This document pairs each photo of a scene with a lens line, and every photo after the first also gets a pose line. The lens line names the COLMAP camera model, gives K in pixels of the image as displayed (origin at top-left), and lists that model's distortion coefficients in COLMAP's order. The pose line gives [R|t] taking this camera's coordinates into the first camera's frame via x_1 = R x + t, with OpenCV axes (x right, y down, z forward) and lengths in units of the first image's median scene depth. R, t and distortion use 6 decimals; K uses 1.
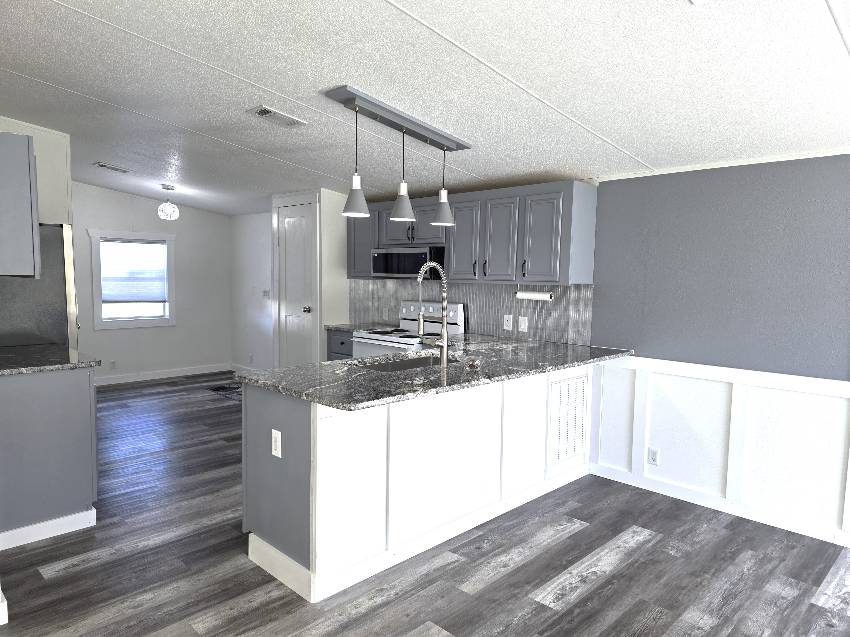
lens RADIAL K [[580.9, 0, 425.0], [0, 580.9, 318.5], [0, 0, 1]] dist [0.012533, -0.004865]
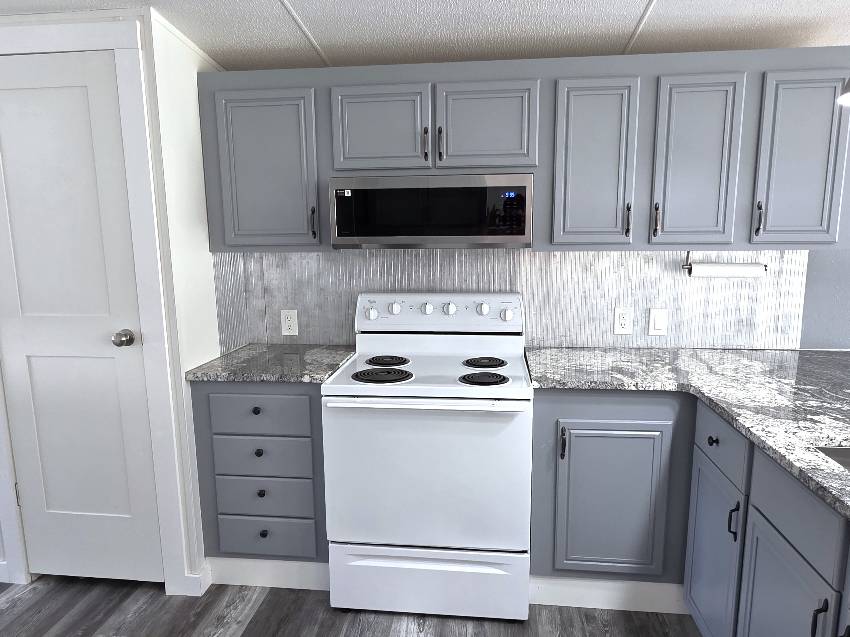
lens RADIAL K [[580.9, 0, 425.0], [0, 580.9, 318.5], [0, 0, 1]] dist [0.012533, -0.004865]
pose [[0.784624, -0.112117, 0.609751, -0.457077], [0.070778, 0.993281, 0.091561, -0.079911], [-0.615919, -0.028684, 0.787287, 0.945311]]
